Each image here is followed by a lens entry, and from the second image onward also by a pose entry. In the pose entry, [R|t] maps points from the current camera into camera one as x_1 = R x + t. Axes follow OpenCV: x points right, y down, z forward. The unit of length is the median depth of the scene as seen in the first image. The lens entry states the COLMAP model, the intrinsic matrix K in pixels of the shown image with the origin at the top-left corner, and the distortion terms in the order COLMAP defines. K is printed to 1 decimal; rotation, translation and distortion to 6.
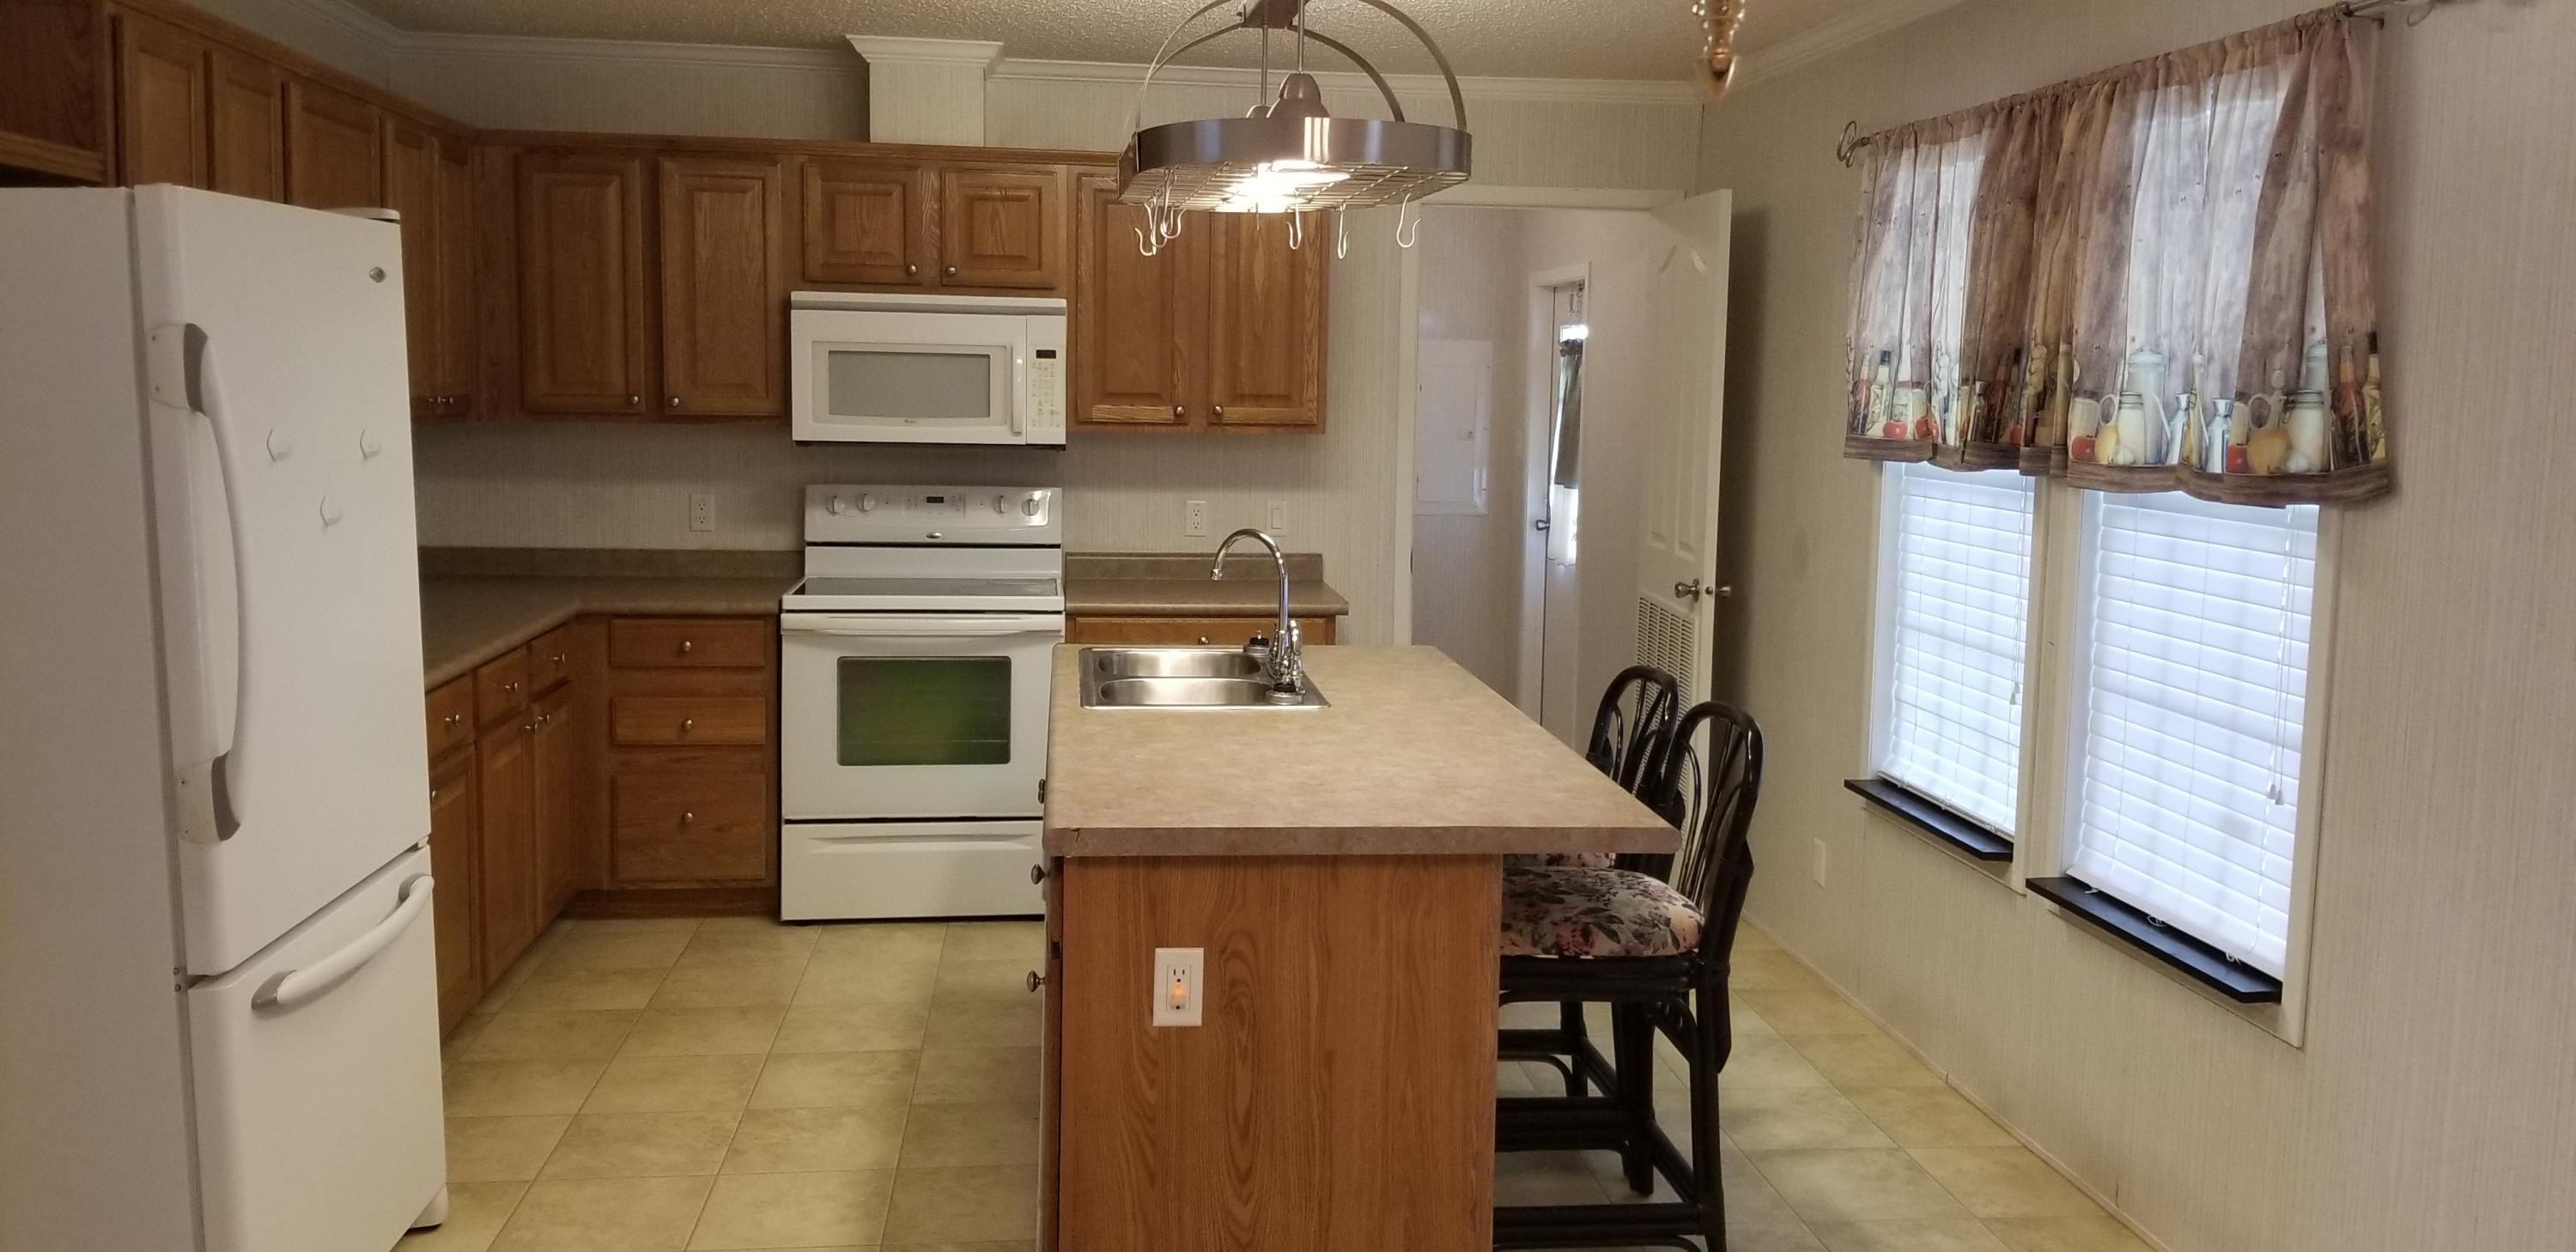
lens RADIAL K [[2014.3, 0, 1307.7], [0, 2014.3, 601.4], [0, 0, 1]] dist [0.087457, -0.179396]
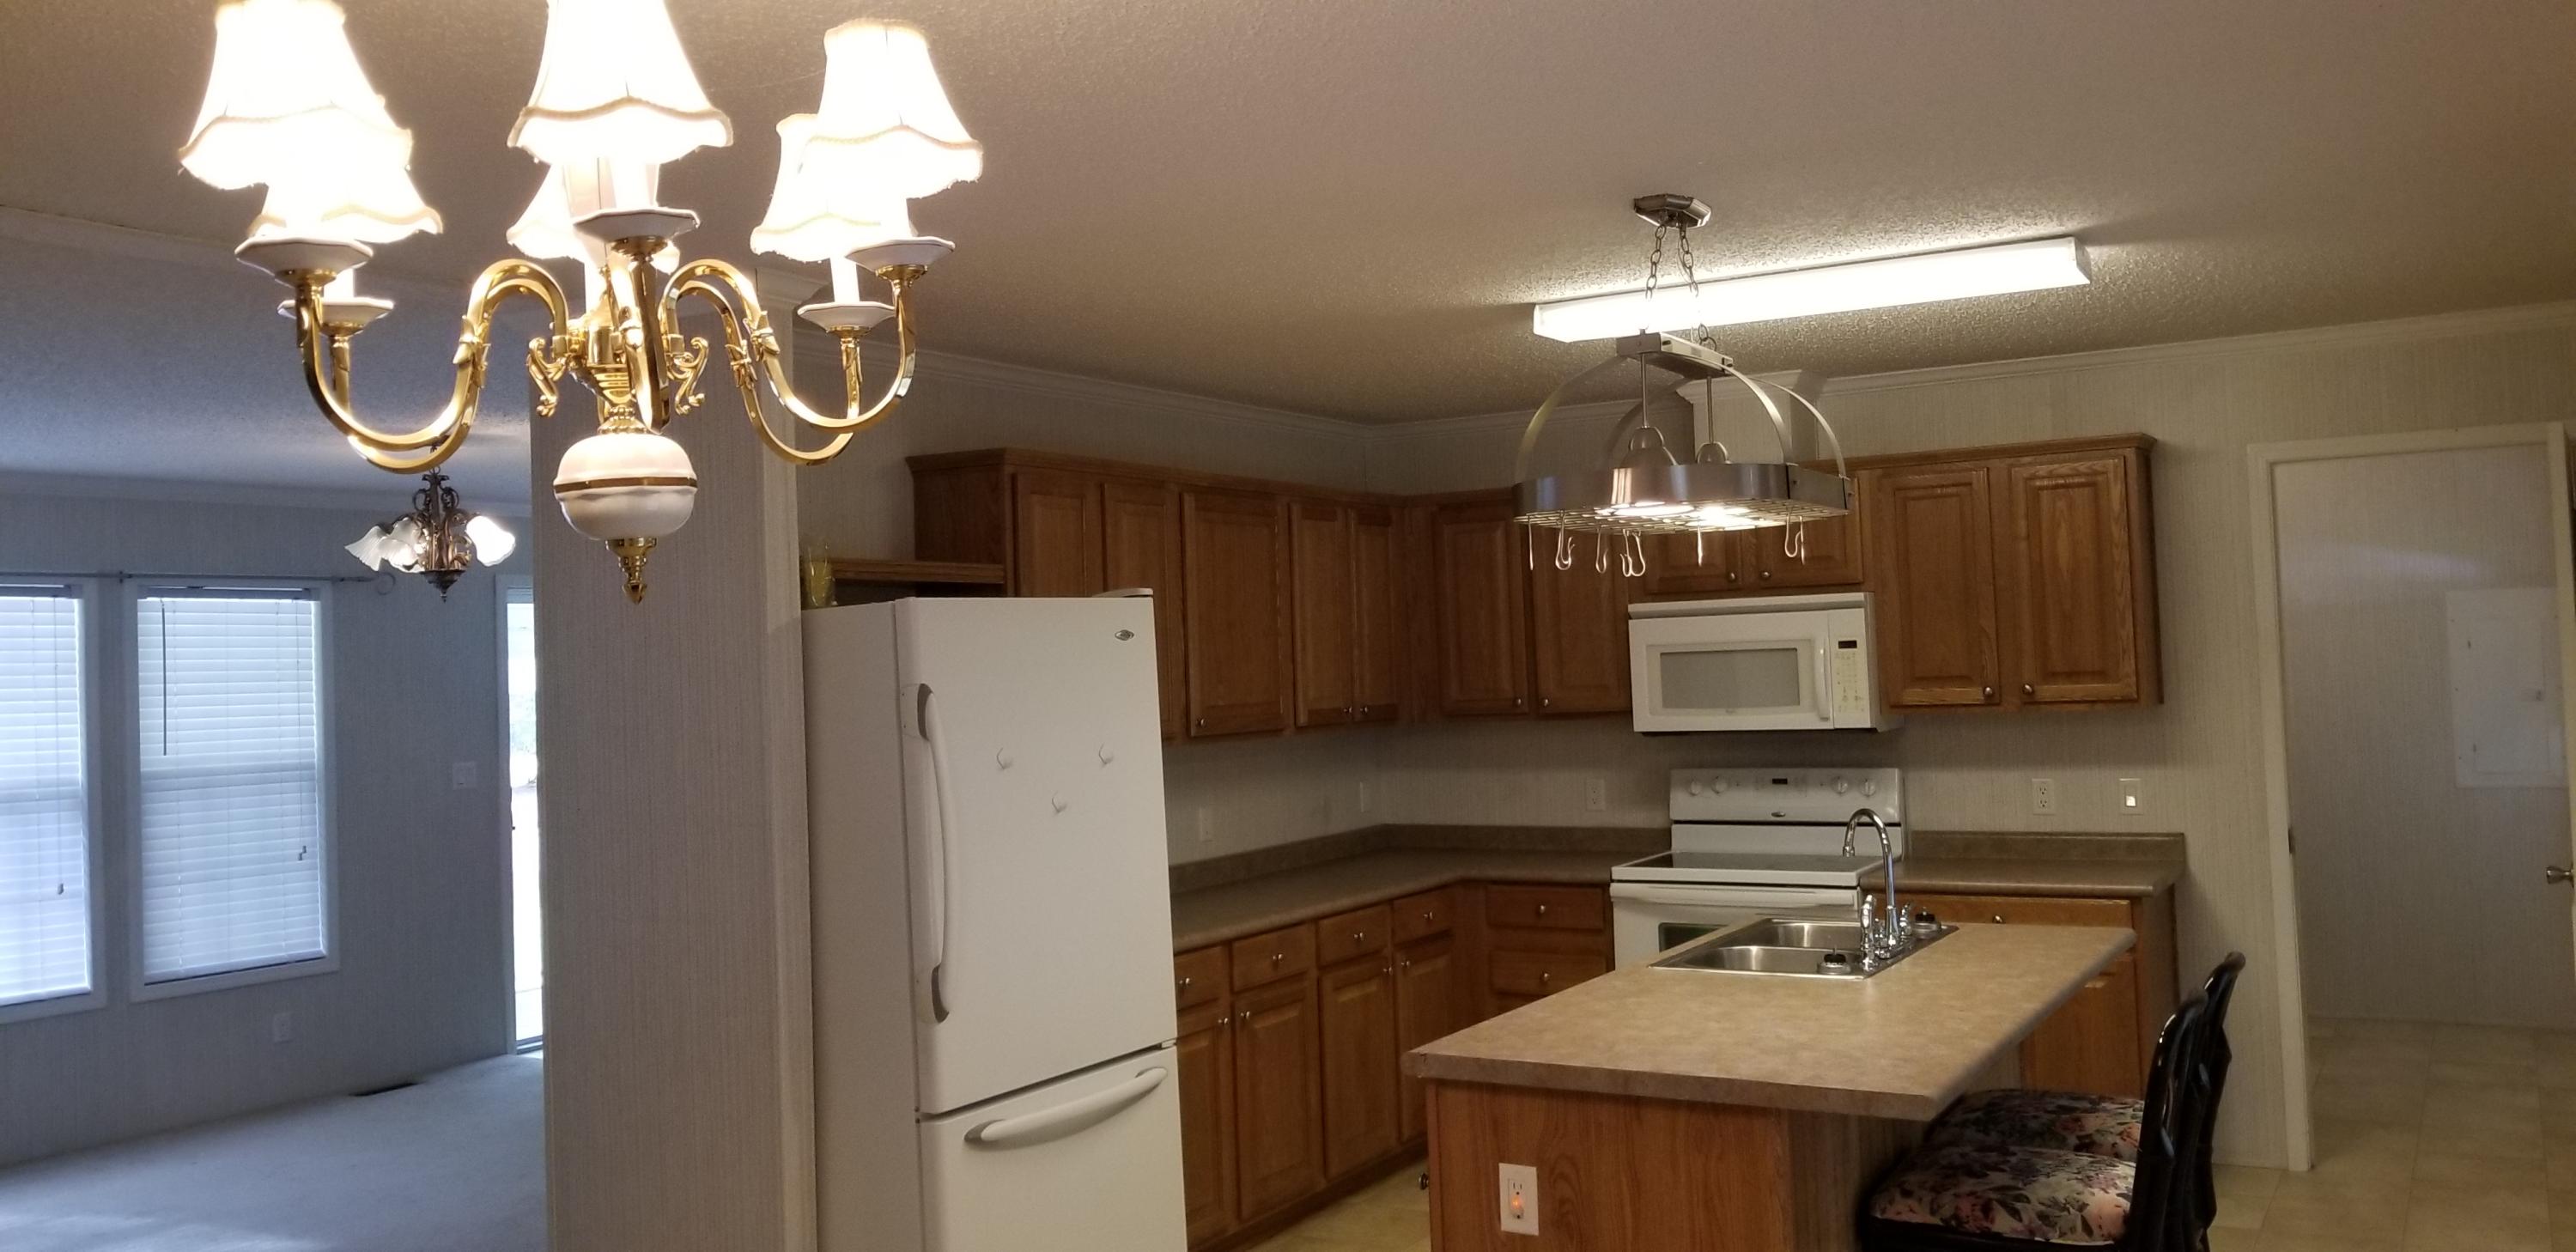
lens RADIAL K [[2014.3, 0, 1307.7], [0, 2014.3, 601.4], [0, 0, 1]] dist [0.087457, -0.179396]
pose [[0.797751, -0.067465, -0.599201, 0.293363], [-0.014606, 0.991268, -0.131054, 0.000316], [0.602810, 0.113301, 0.789799, -0.028758]]
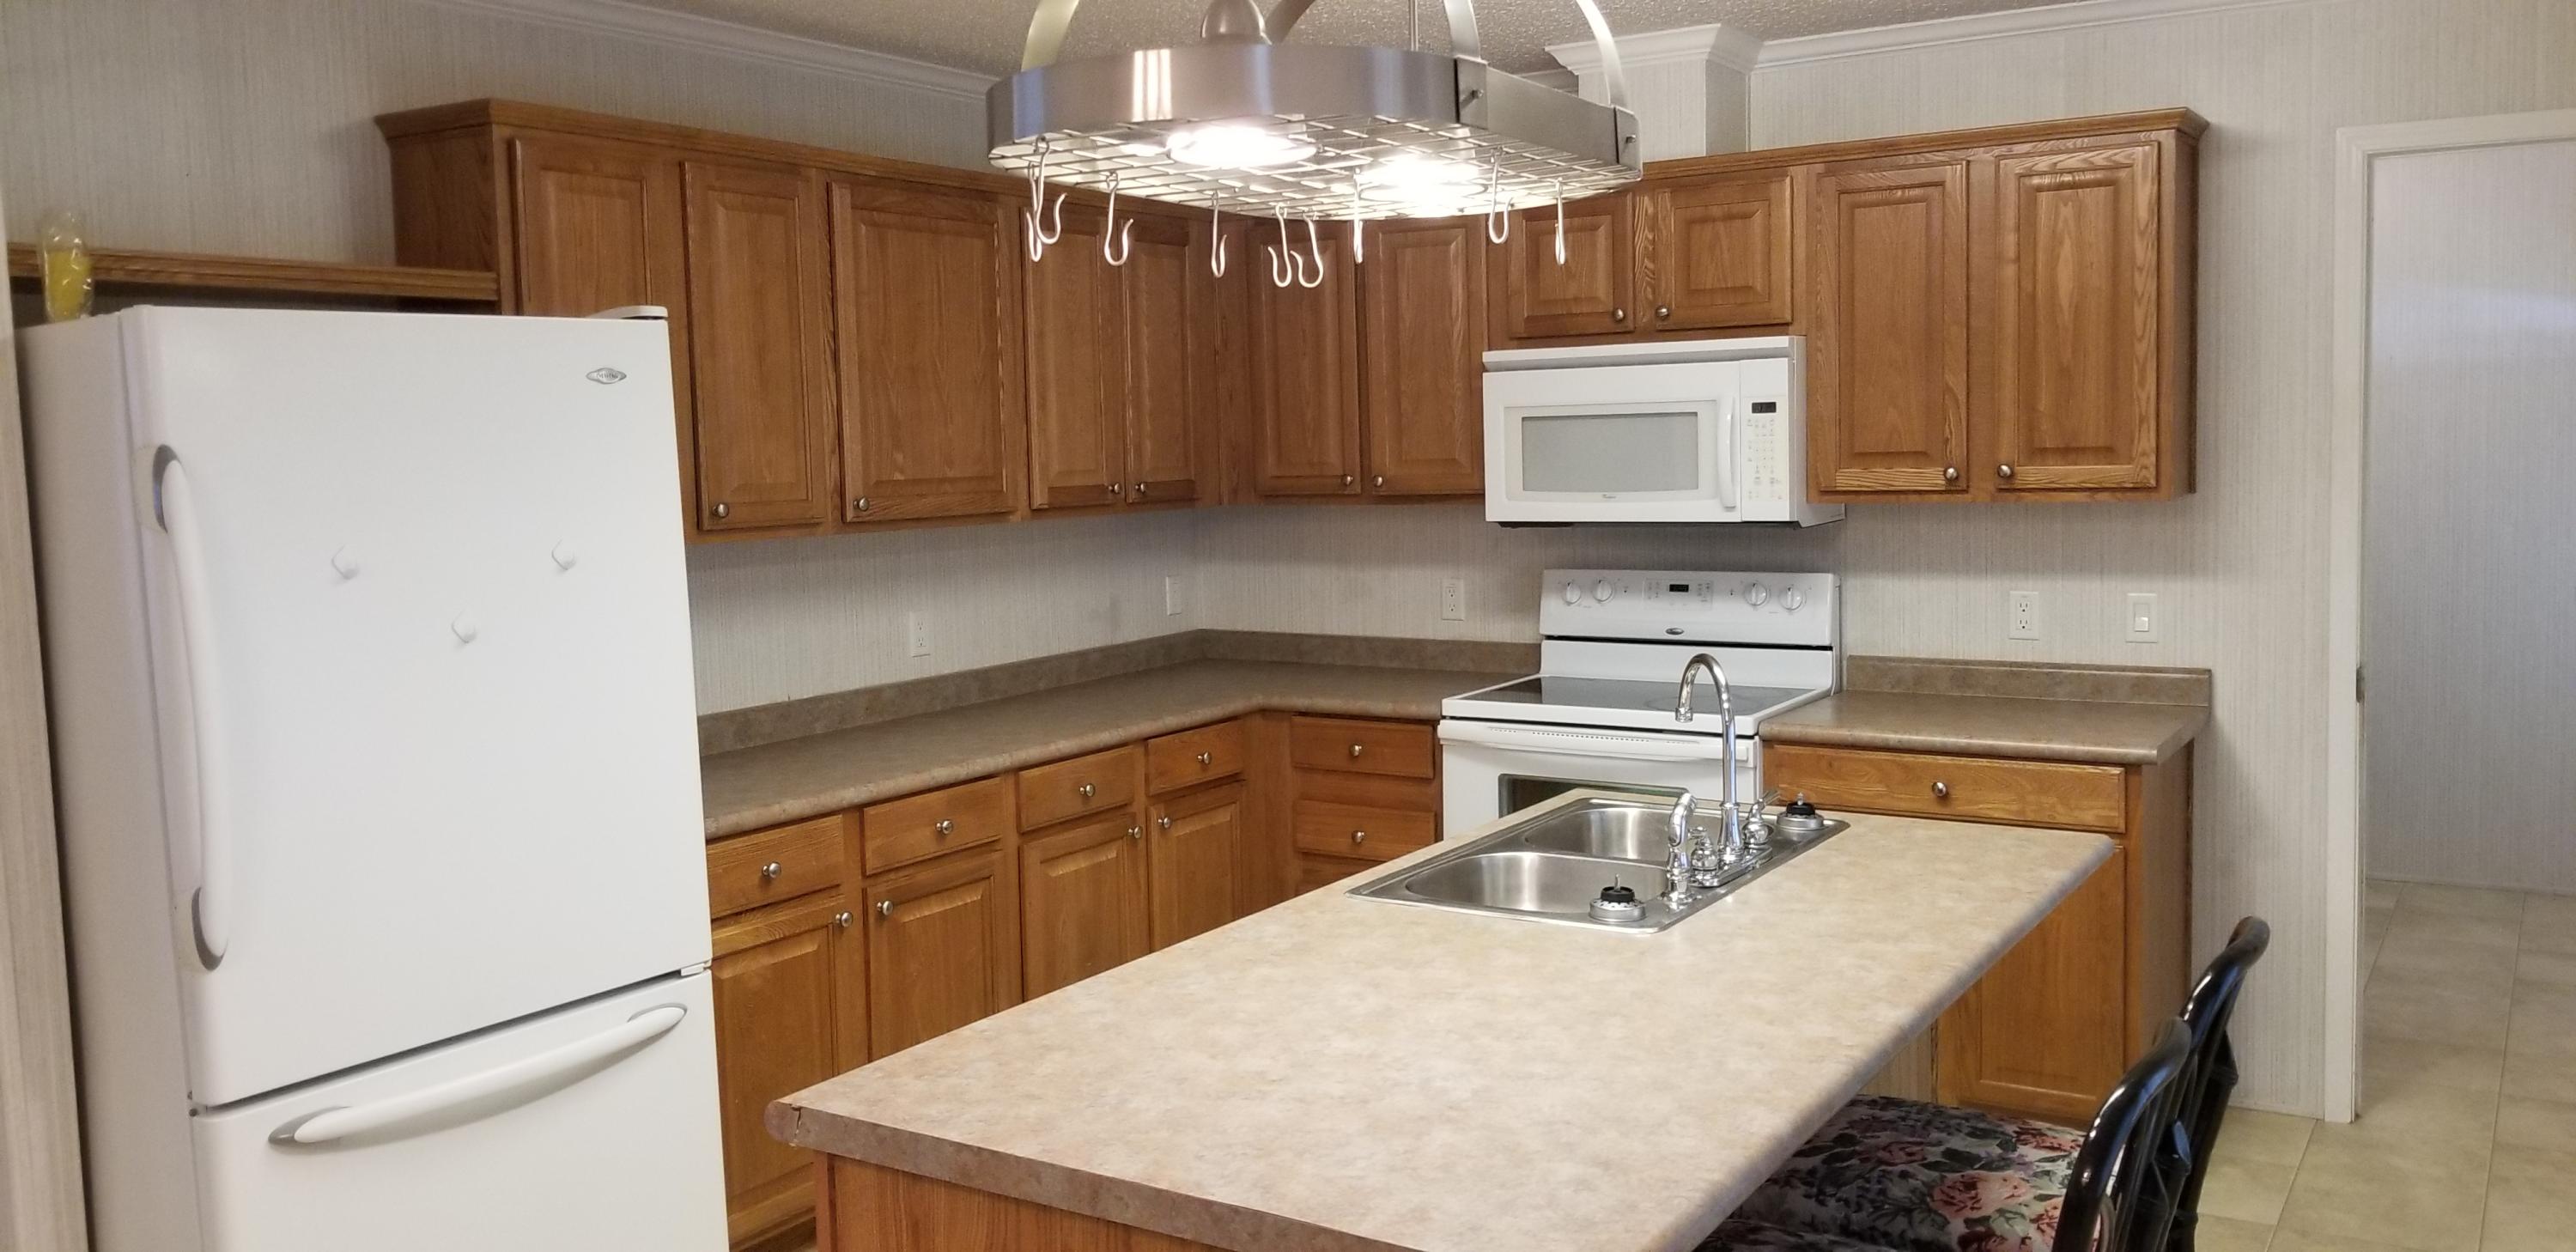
lens RADIAL K [[2014.5, 0, 1275.2], [0, 2014.5, 601.6], [0, 0, 1]] dist [0.078510, -0.142816]
pose [[0.772472, 0.015362, -0.634863, 0.230477], [-0.031528, 0.999402, -0.014179, -0.029749], [0.634266, 0.030969, 0.772494, 0.272464]]
